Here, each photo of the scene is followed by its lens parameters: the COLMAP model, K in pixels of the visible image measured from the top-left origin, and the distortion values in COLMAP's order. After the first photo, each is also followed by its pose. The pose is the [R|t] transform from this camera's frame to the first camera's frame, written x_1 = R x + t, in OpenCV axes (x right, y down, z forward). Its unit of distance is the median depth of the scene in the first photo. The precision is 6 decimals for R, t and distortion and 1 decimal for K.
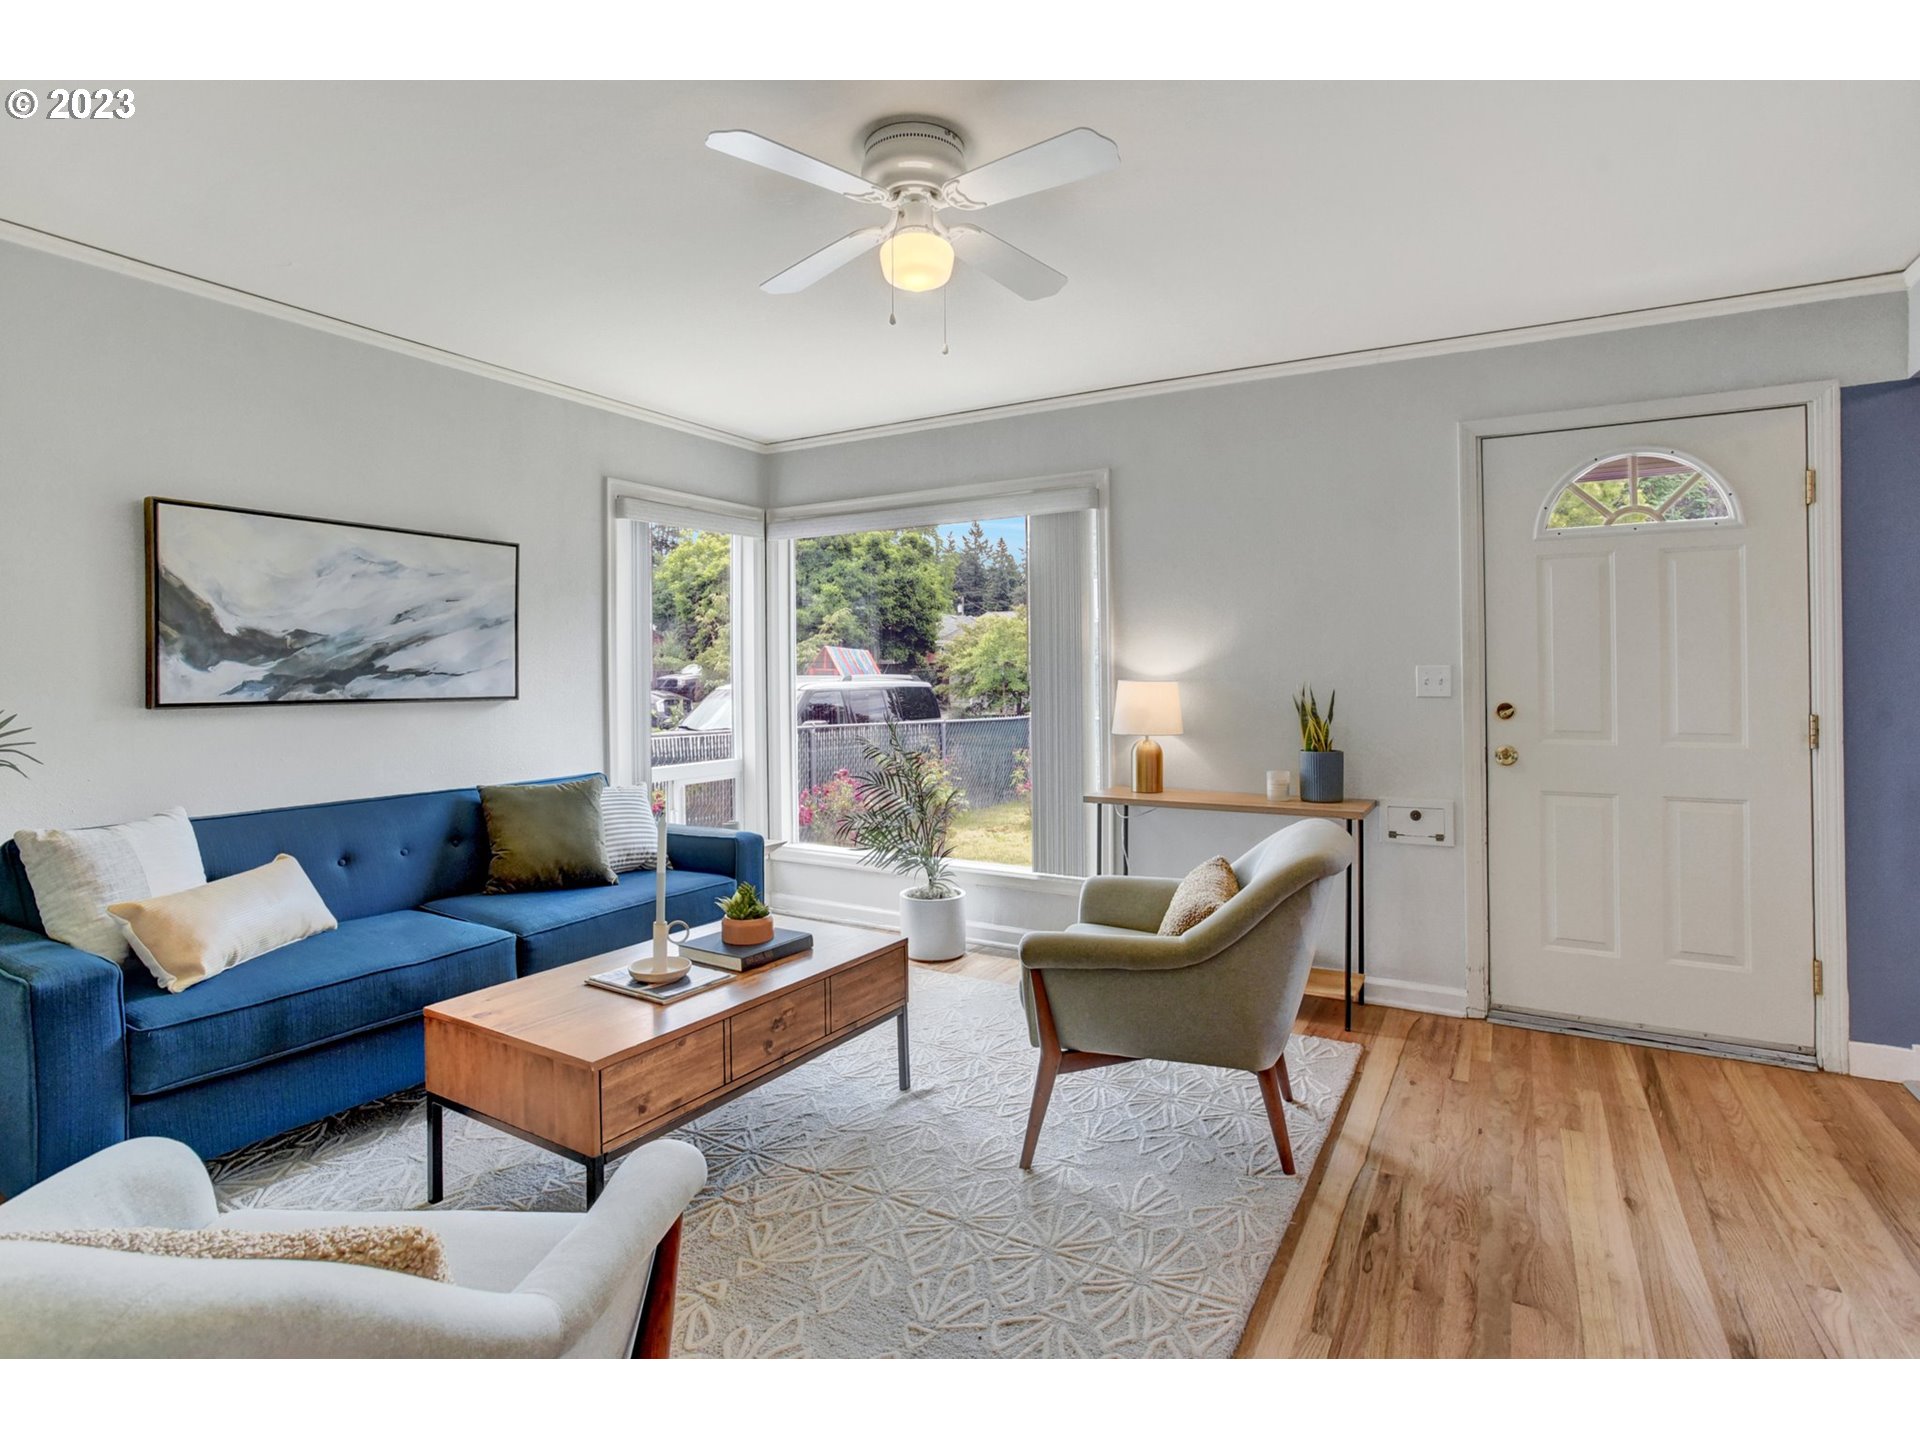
lens RADIAL K [[969.3, 0, 980.3], [0, 969.3, 683.4], [0, 0, 1]] dist [-0.058038, 0.036598]
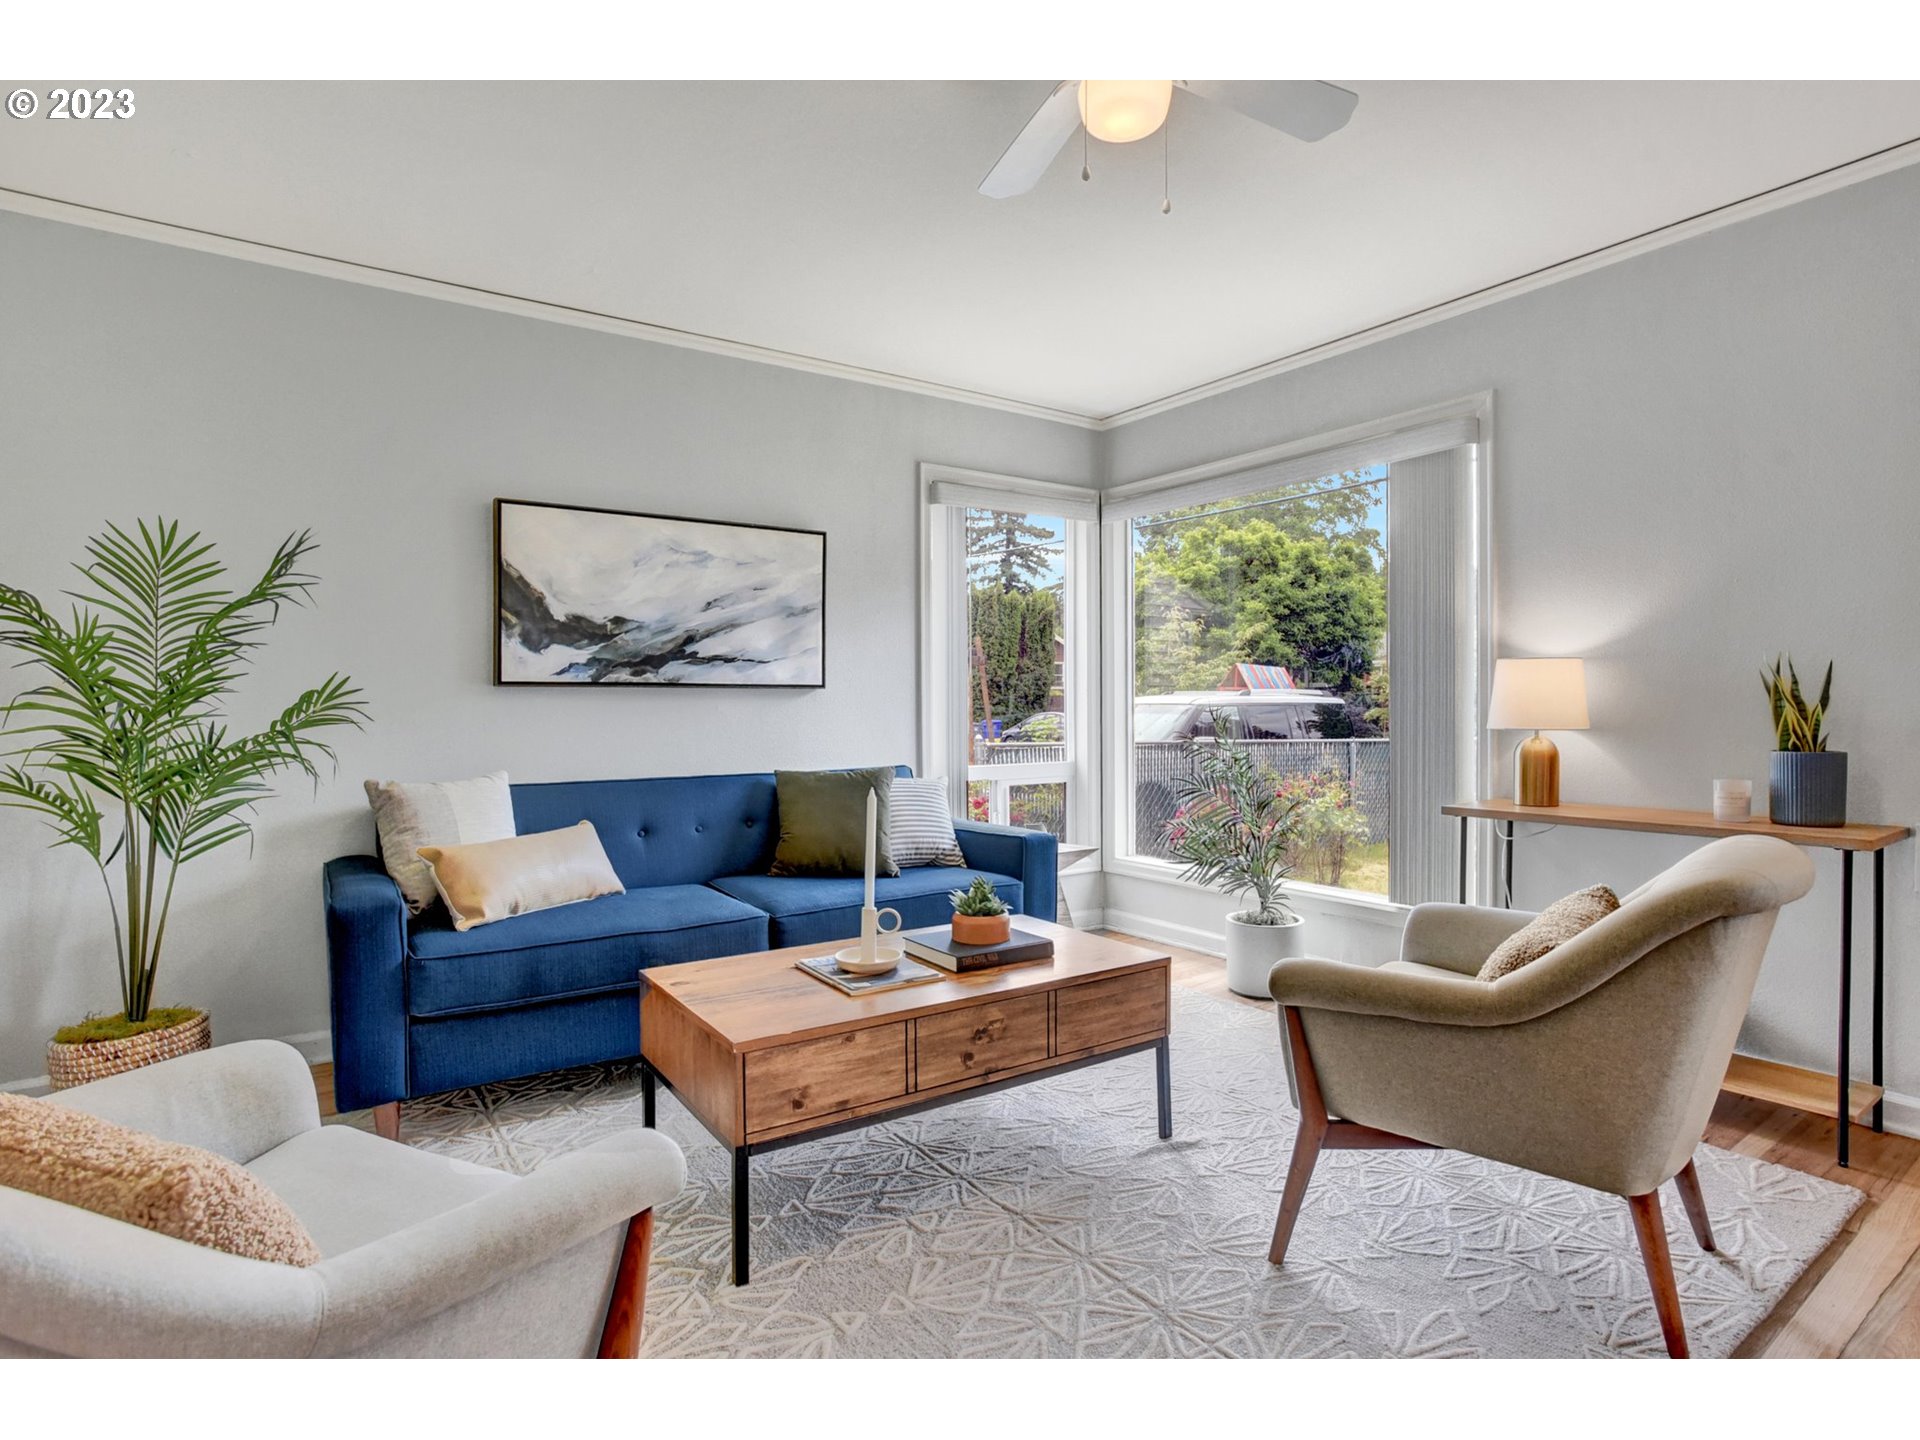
lens RADIAL K [[1015.3, 0, 960.0], [0, 1015.3, 720.0], [0, 0, 1]] dist [-0.052651, 0.024699]
pose [[0.911334, 0.008288, -0.411585, 0.116395], [-0.001142, 0.999844, 0.017607, 0.044853], [0.411667, -0.015576, 0.911201, 0.136880]]
